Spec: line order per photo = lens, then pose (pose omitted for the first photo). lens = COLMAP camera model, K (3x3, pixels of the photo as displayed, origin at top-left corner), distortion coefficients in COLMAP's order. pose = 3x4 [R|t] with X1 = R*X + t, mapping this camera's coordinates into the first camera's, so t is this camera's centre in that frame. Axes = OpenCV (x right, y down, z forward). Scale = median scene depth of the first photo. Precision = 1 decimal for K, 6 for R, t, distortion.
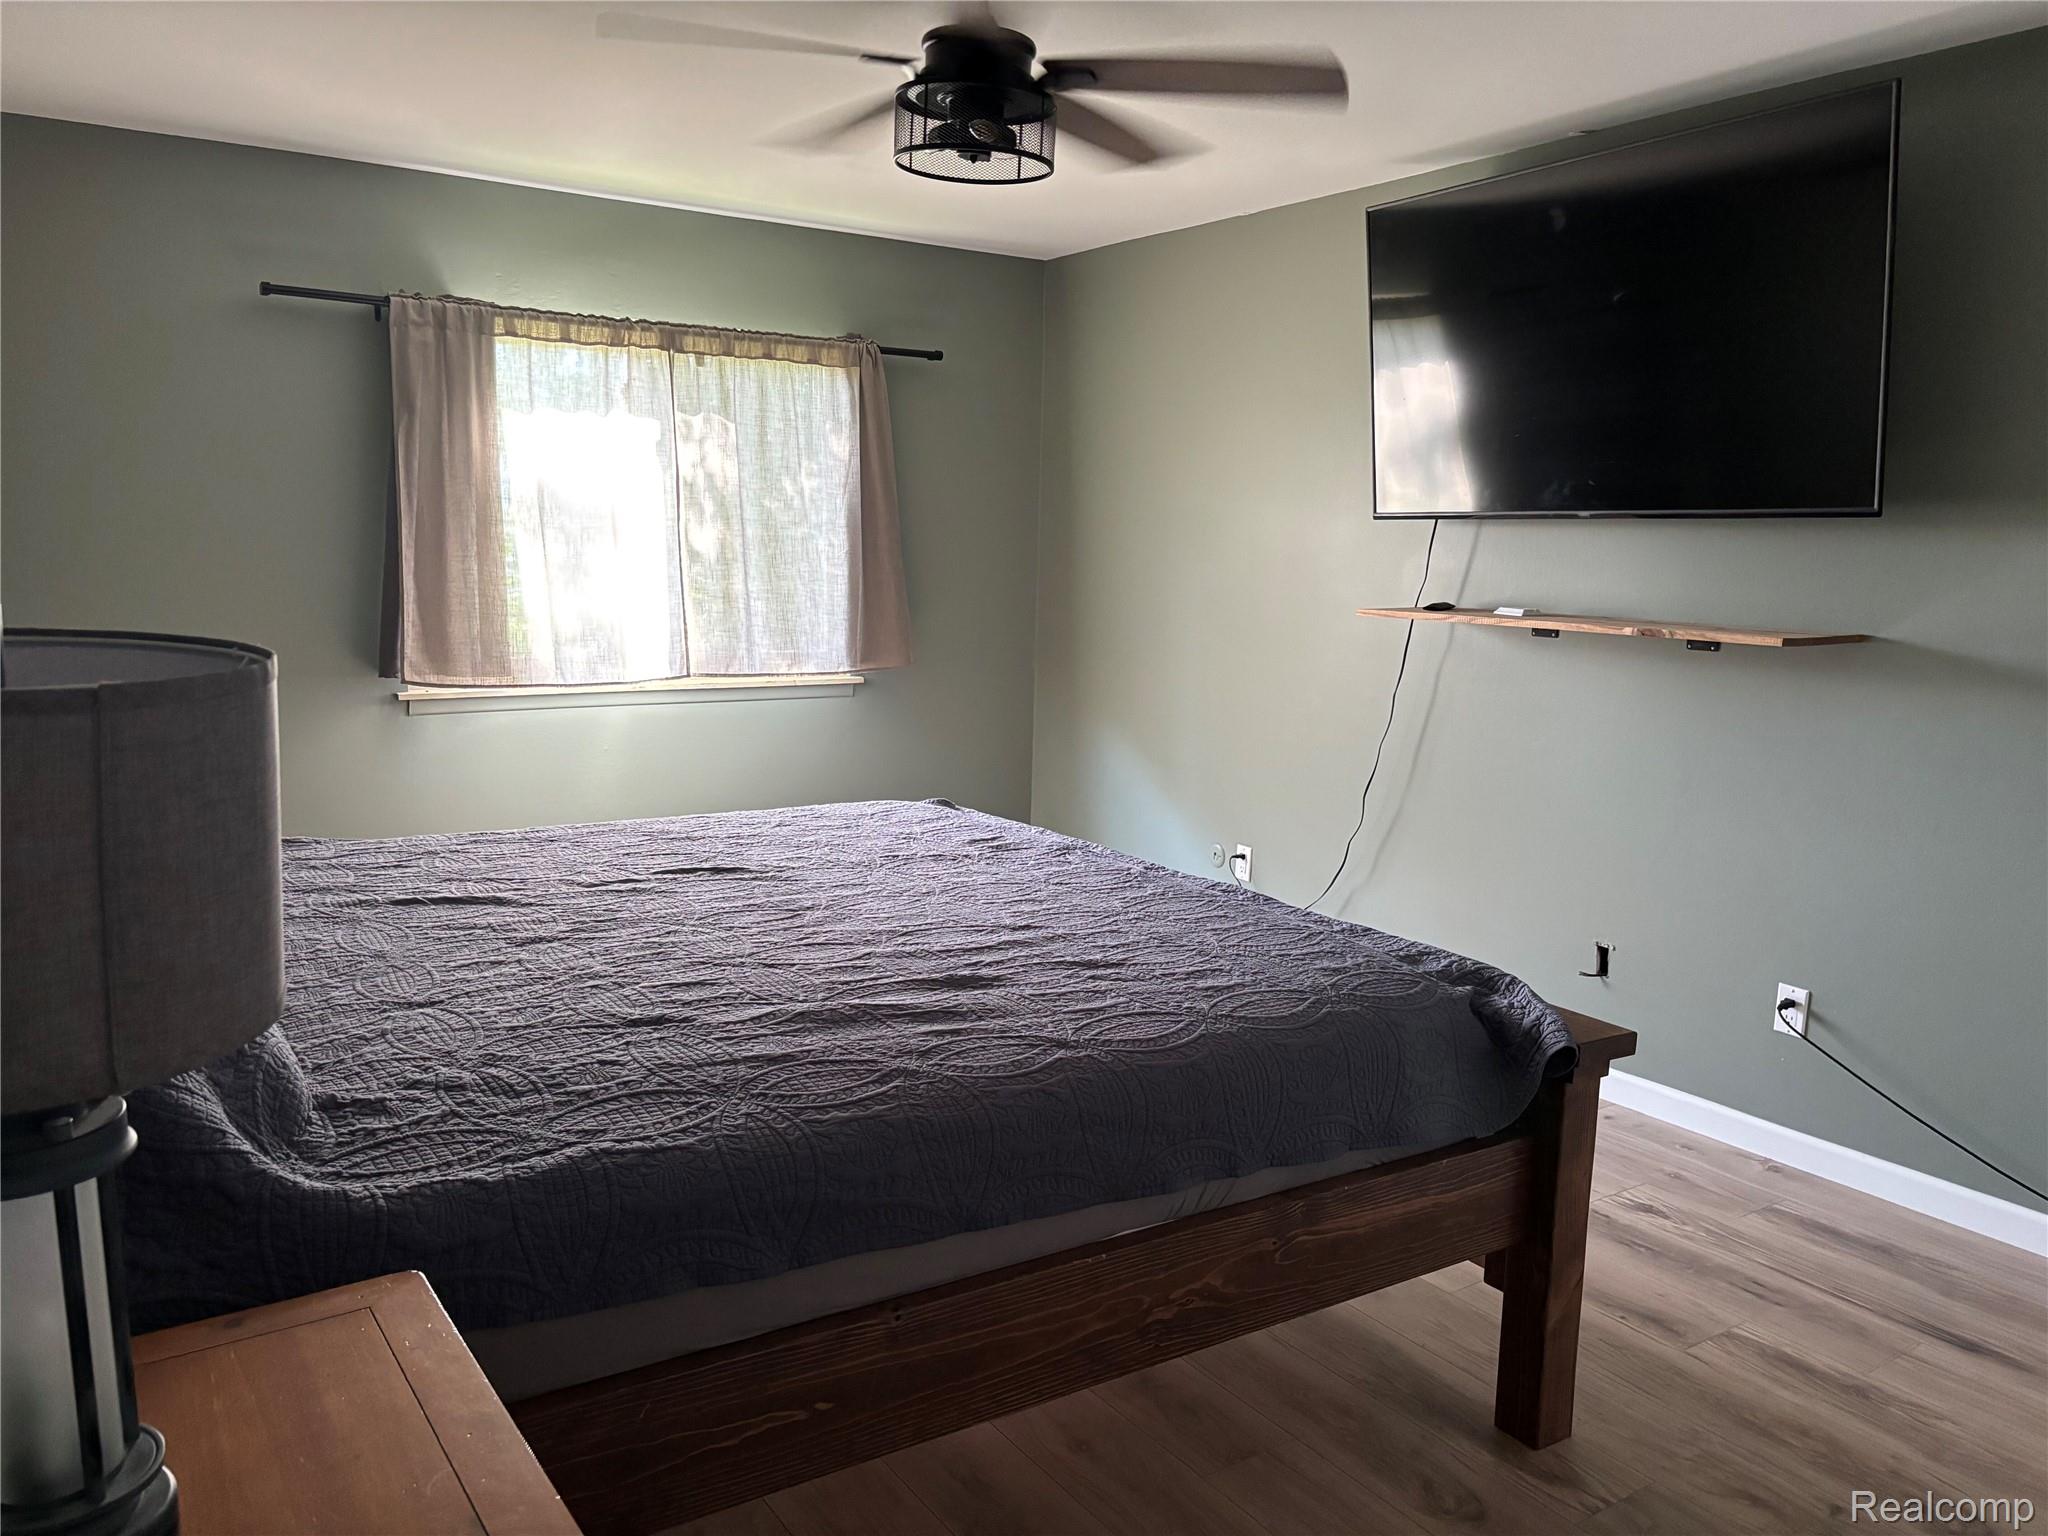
lens RADIAL K [[1585.1, 0, 1027.4], [0, 1585.1, 752.7], [0, 0, 1]] dist [0.140127, -0.388034]
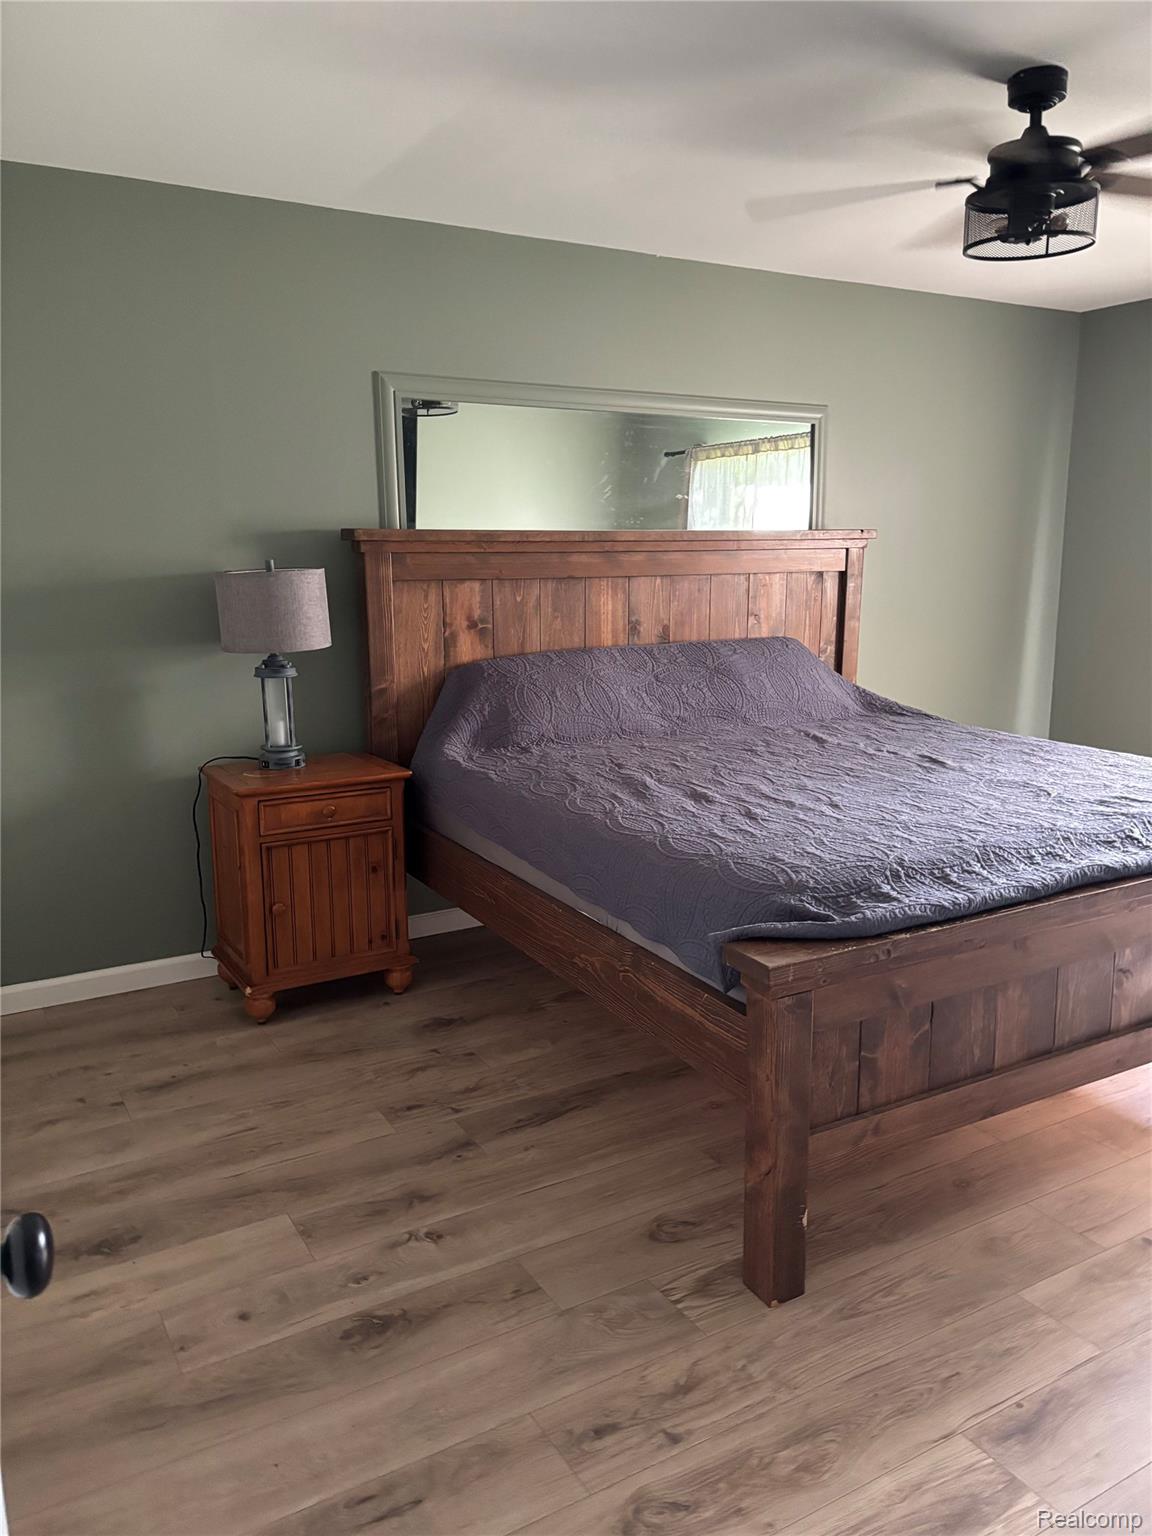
lens RADIAL K [[1152.4, 0, 576.5], [0, 1152.4, 772.7], [0, 0, 1]] dist [0.056012, -0.062470]
pose [[-0.068509, 0.176145, -0.981977, 0.998348], [-0.132402, 0.973978, 0.183947, -0.080624], [0.988826, 0.142618, -0.043404, 0.751068]]
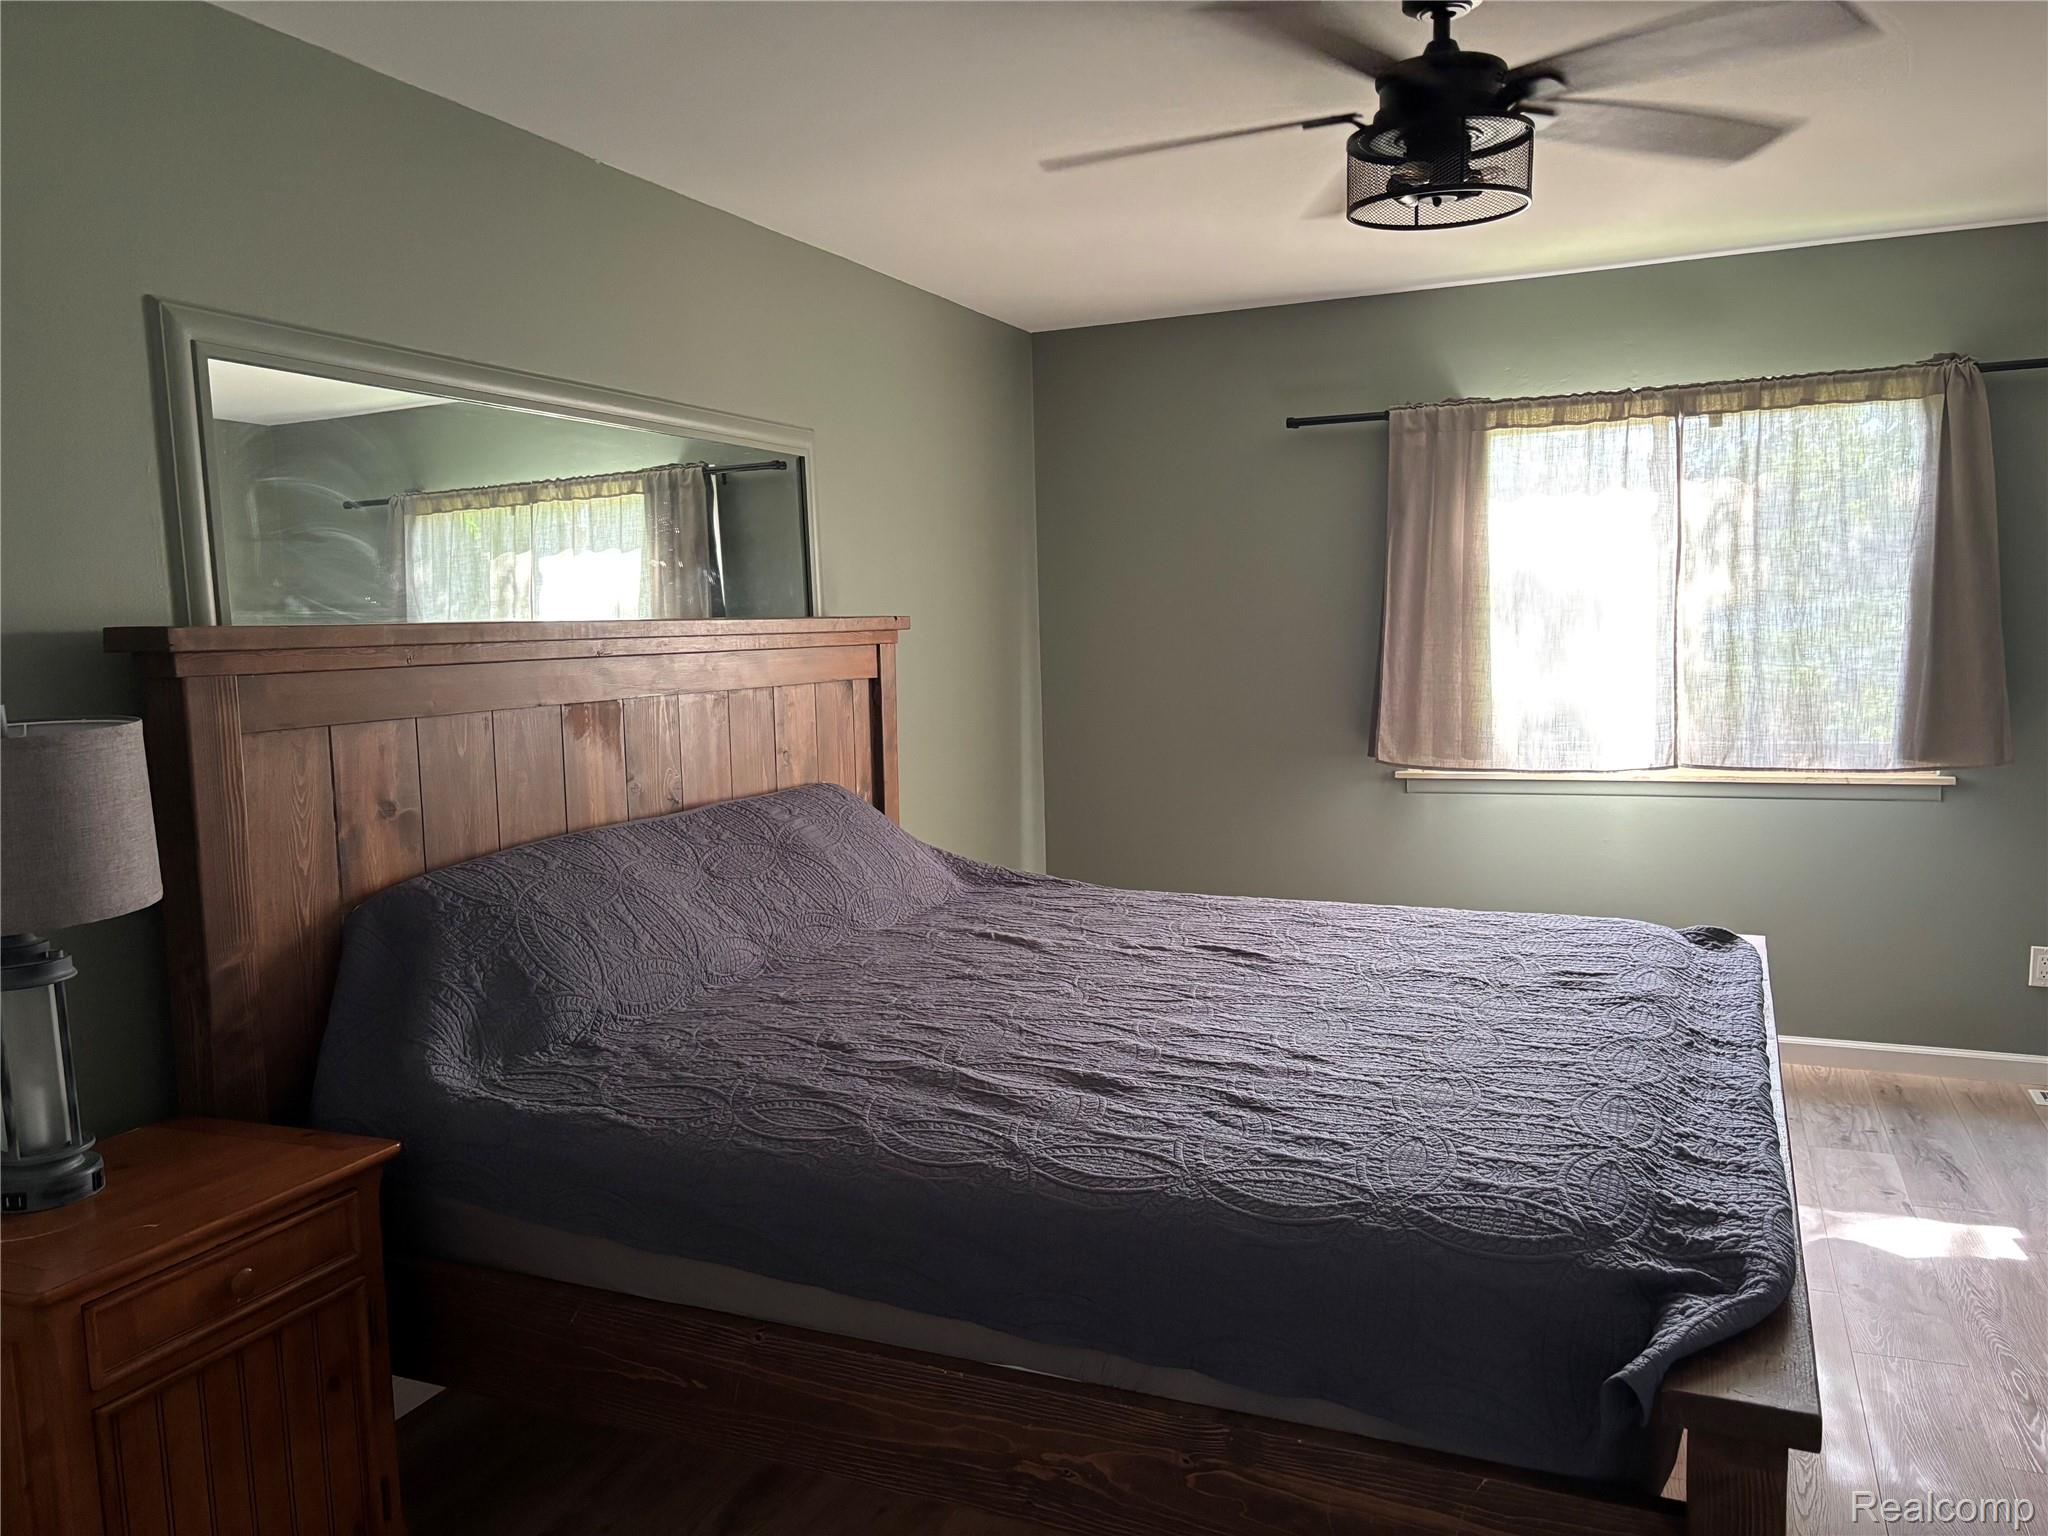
lens RADIAL K [[1536.6, 0, 986.8], [0, 1536.6, 777.5], [0, 0, 1]] dist [0.056012, -0.062470]
pose [[0.534839, 0.051695, -0.843371, 0.585896], [-0.076624, 0.996981, 0.012518, -0.041199], [0.841472, 0.057927, 0.537186, 0.347595]]
